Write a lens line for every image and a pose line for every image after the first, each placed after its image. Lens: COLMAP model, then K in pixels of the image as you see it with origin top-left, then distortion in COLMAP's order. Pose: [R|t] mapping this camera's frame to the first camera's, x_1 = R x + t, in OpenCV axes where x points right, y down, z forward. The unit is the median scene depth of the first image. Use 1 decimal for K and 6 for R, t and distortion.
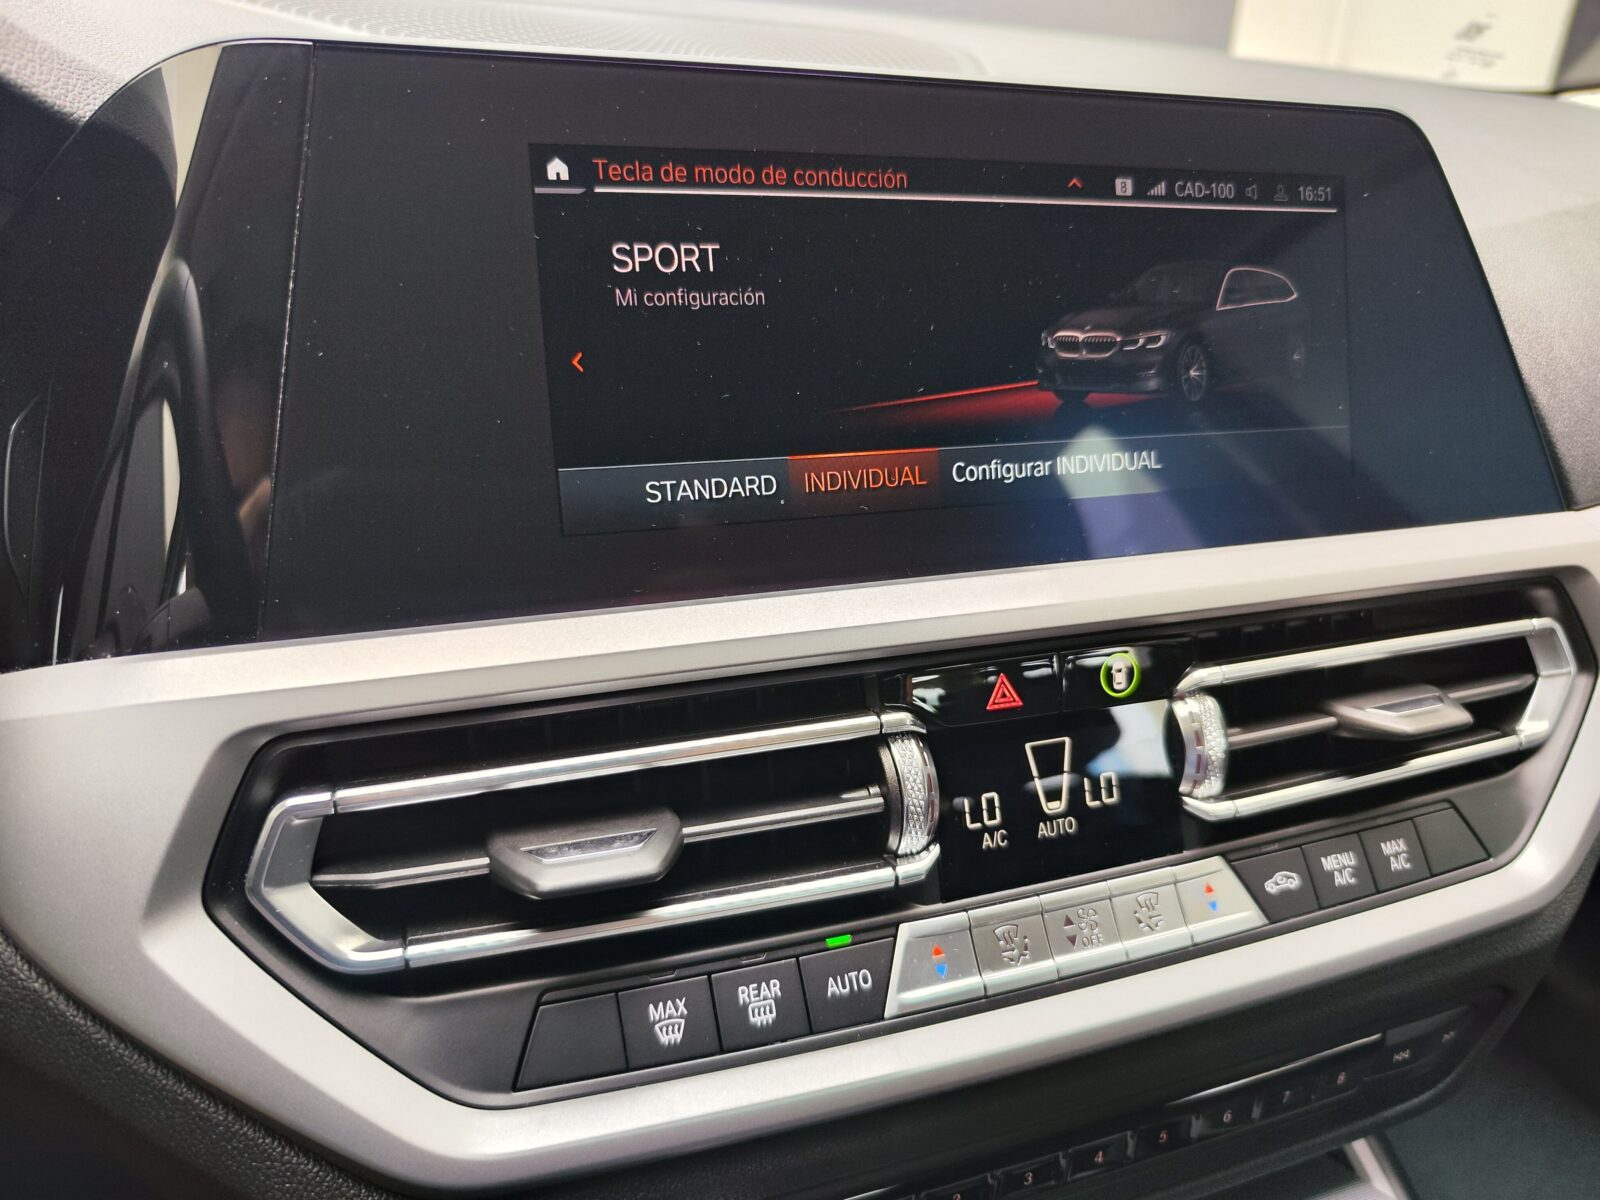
lens RADIAL K [[1106.9, 0, 803.2], [0, 1106.9, 597.8], [0, 0, 1]] dist [-0.016850, 0.009227]
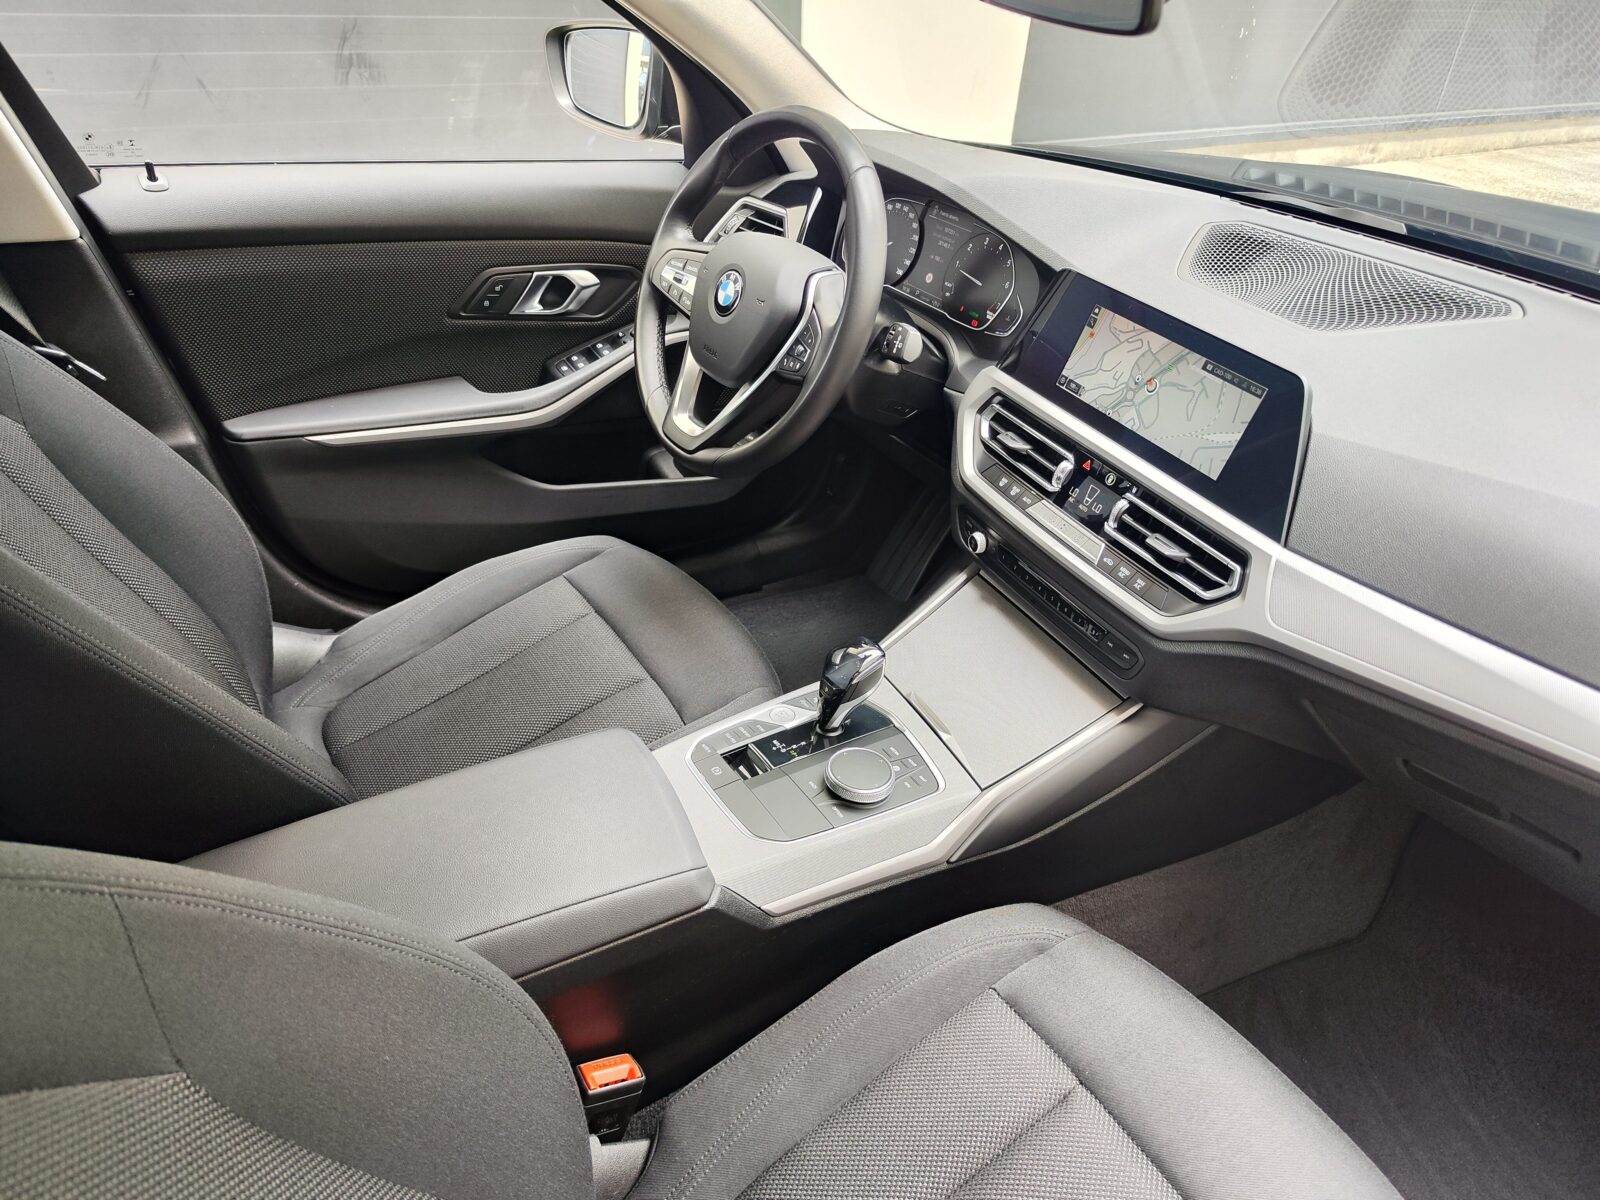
lens RADIAL K [[1106.9, 0, 793.7], [0, 1106.9, 601.6], [0, 0, 1]] dist [-0.016850, 0.009227]
pose [[0.087714, 0.499094, -0.862097, 3.748100], [-0.443936, 0.794325, 0.414691, -0.695888], [0.891755, 0.346341, 0.291239, -0.898021]]
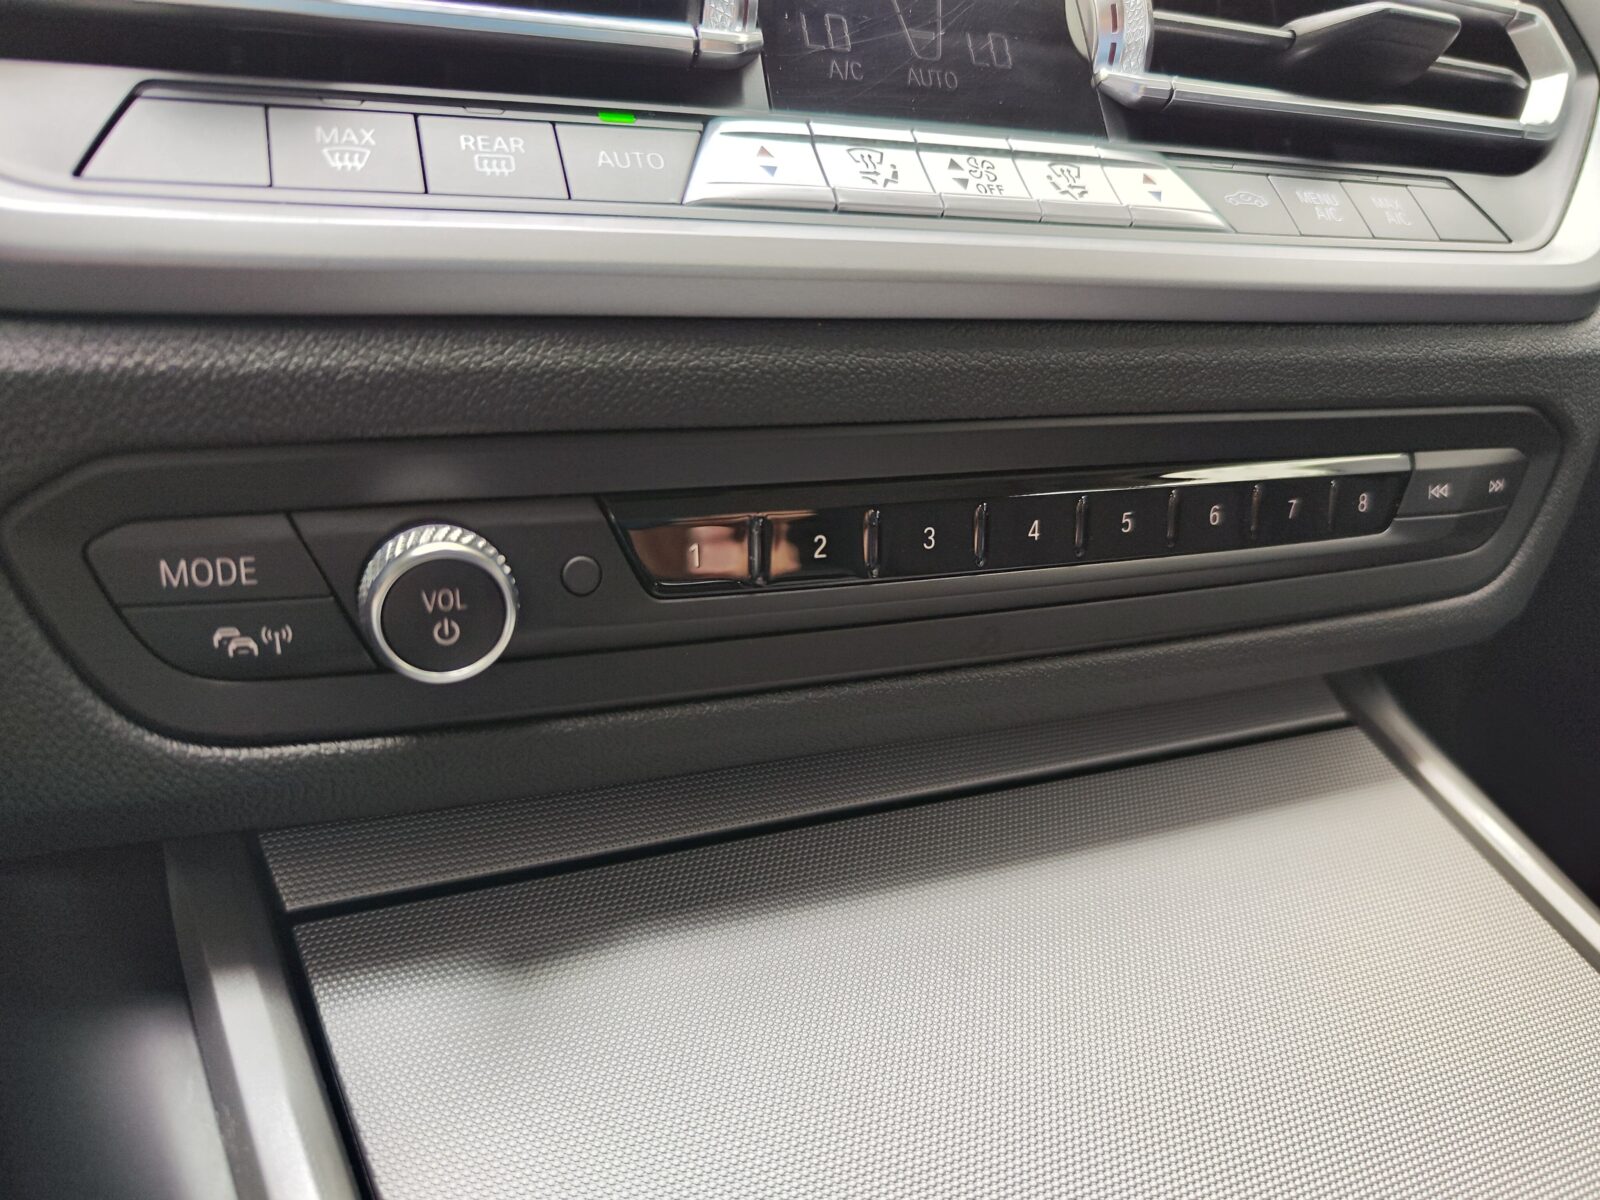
lens RADIAL K [[1106.9, 0, 793.8], [0, 1106.9, 572.3], [0, 0, 1]] dist [-0.016850, 0.009227]
pose [[0.998548, -0.047623, 0.025167, 0.109713], [0.051285, 0.983424, -0.173915, 0.702988], [-0.016468, 0.174953, 0.984439, 0.354750]]
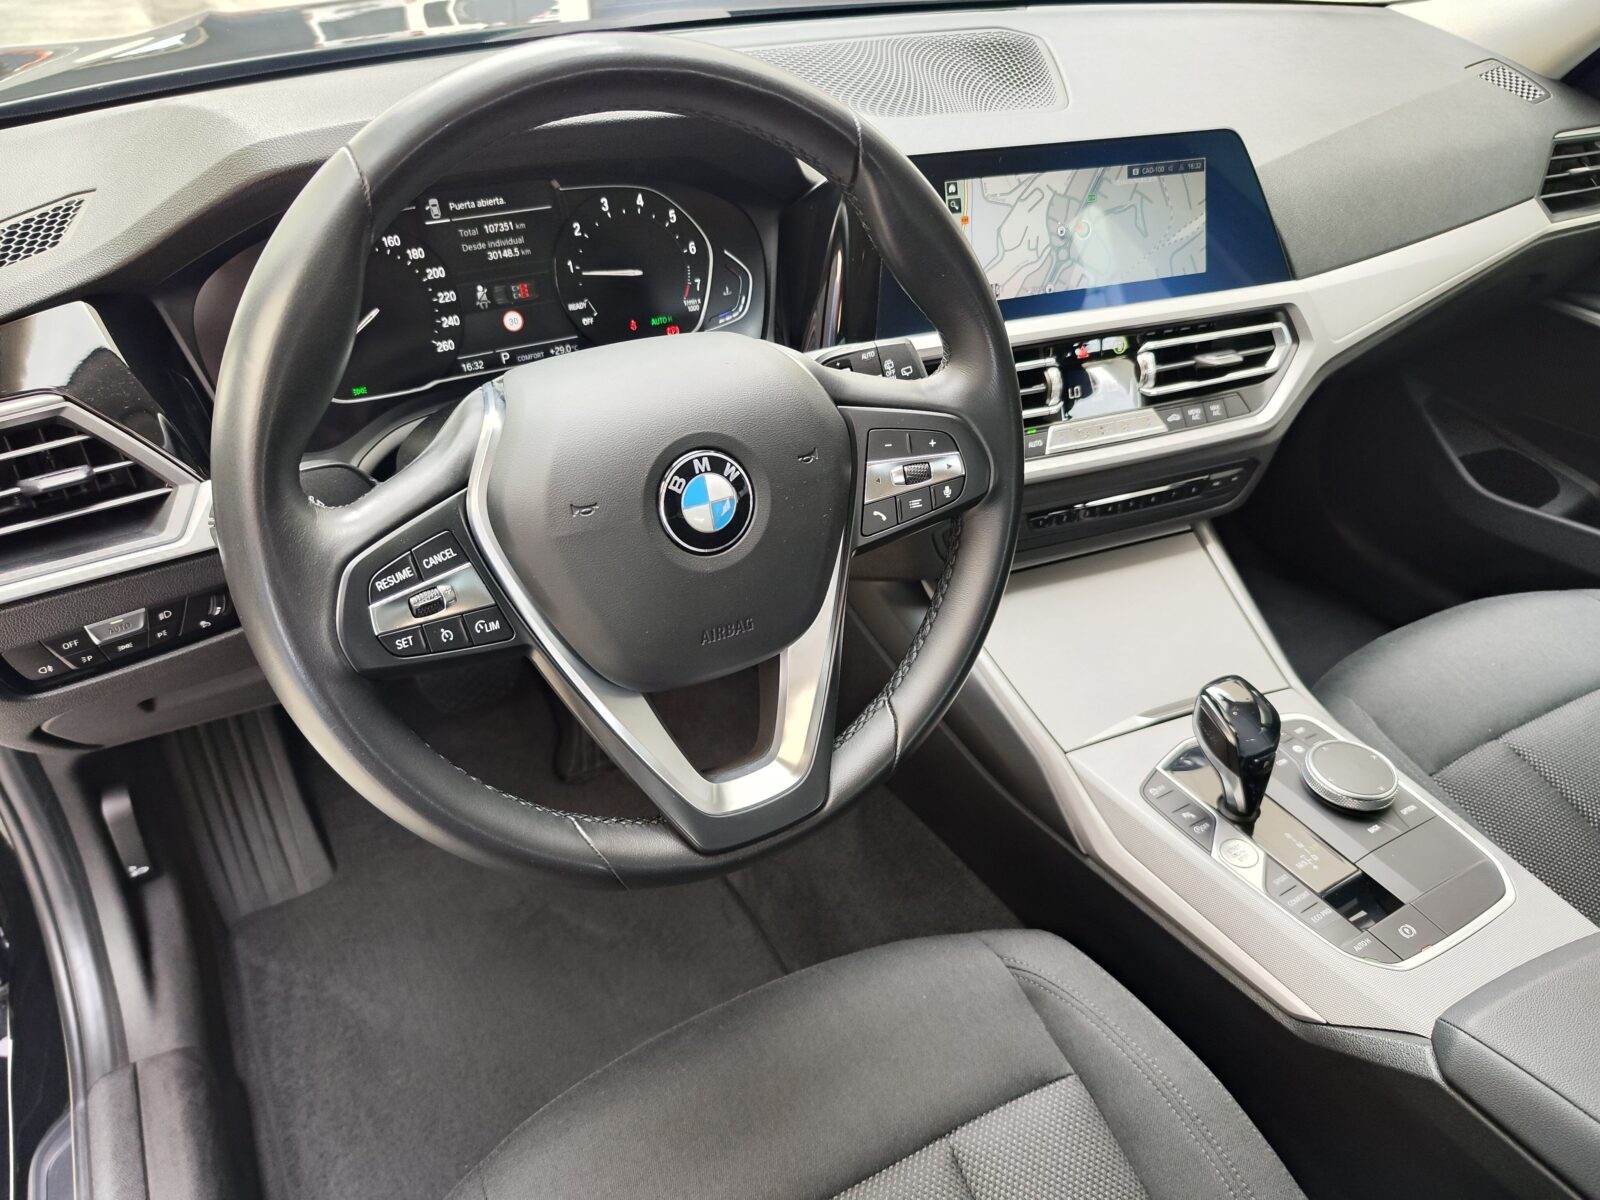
lens RADIAL K [[1106.9, 0, 808.3], [0, 1106.9, 598.1], [0, 0, 1]] dist [-0.016850, 0.009227]
pose [[0.999146, -0.040094, 0.009942, -0.659253], [0.036865, 0.974057, 0.223279, 0.037791], [-0.018637, -0.222722, 0.974704, -2.201391]]
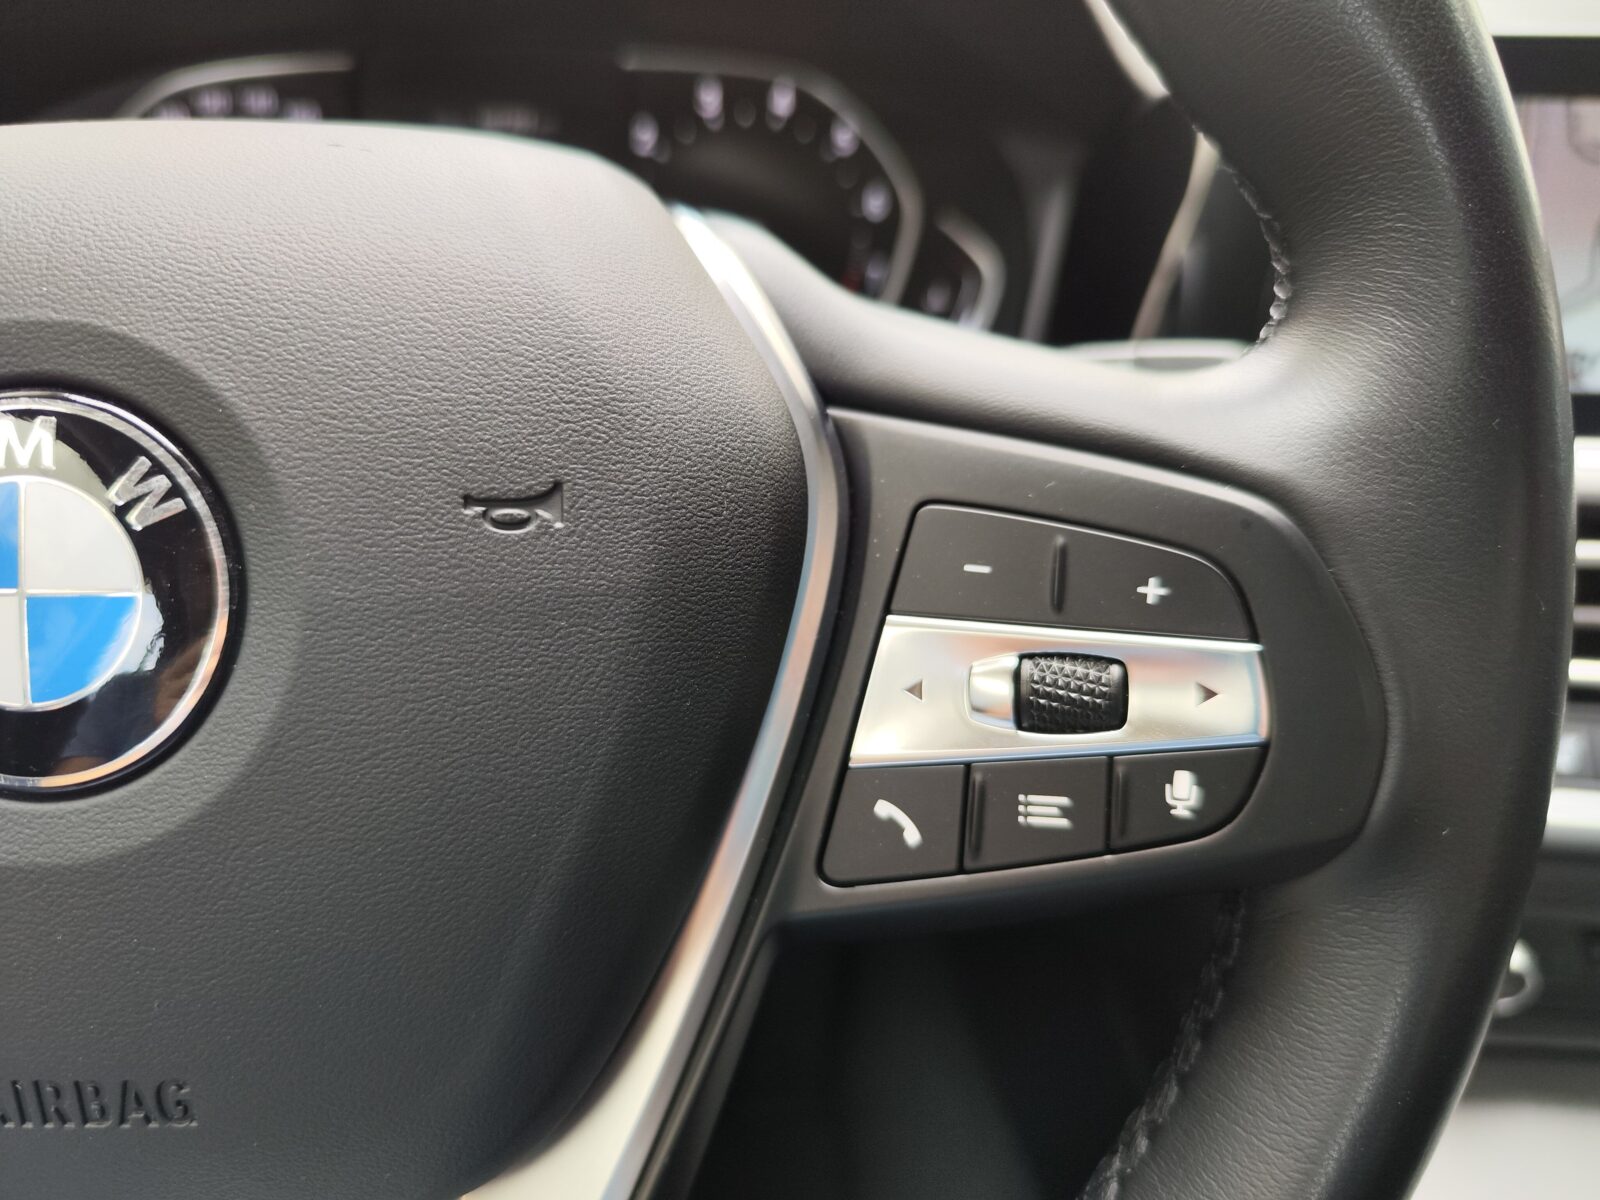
lens RADIAL K [[1106.9, 0, 796.4], [0, 1106.9, 598.8], [0, 0, 1]] dist [-0.016850, 0.009227]
pose [[0.892257, 0.124464, -0.434034, -0.290427], [-0.122217, 0.991948, 0.033208, 0.247745], [0.434672, 0.023416, 0.900284, -0.549208]]
